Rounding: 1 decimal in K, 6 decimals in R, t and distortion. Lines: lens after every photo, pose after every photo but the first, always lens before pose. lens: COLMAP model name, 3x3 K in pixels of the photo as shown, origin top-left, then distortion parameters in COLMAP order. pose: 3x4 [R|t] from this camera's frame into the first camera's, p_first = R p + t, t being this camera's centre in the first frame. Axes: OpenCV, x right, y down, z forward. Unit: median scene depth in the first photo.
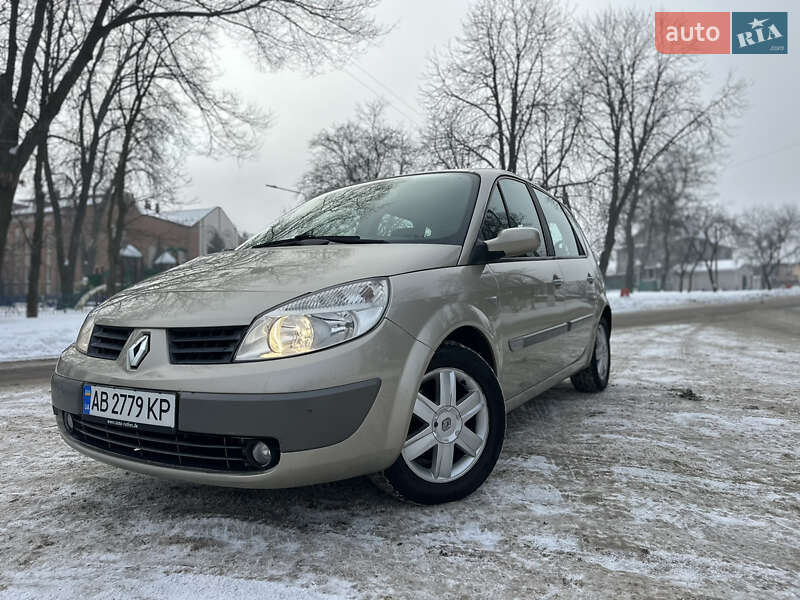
lens RADIAL K [[561.9, 0, 400.0], [0, 561.9, 300.0], [0, 0, 1]] dist [0.026279, -0.028490]
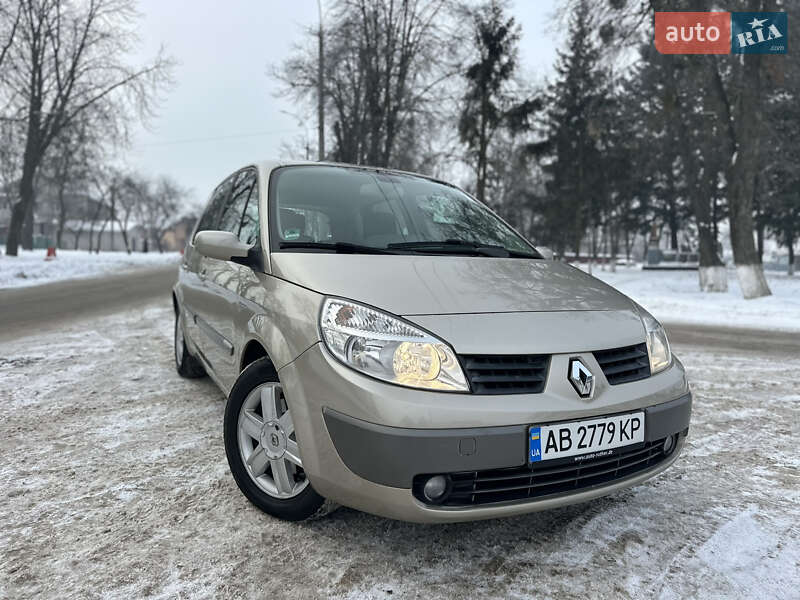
lens RADIAL K [[565.2, 0, 400.0], [0, 565.2, 300.0], [0, 0, 1]] dist [0.000835, -0.003813]
pose [[0.522049, -0.027807, 0.852462, -0.165113], [-0.035922, 0.997865, 0.054550, -0.009390], [-0.852158, -0.059100, 0.519936, 0.089357]]
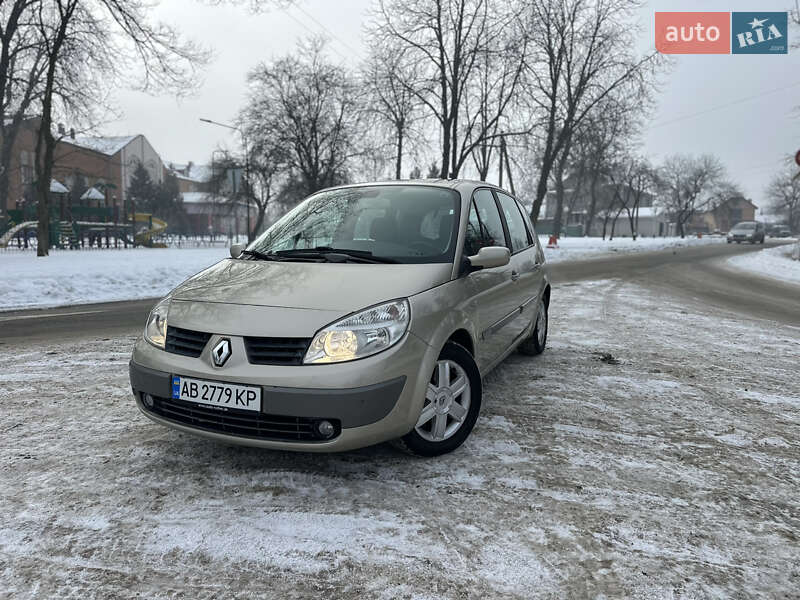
lens RADIAL K [[558.3, 0, 398.1], [0, 558.3, 303.6], [0, 0, 1]] dist [0.051113, -0.056819]
pose [[0.993263, 0.007818, 0.115619, -0.023427], [-0.021309, 0.993030, 0.115918, -0.021554], [-0.113907, -0.117601, 0.986507, -0.038864]]
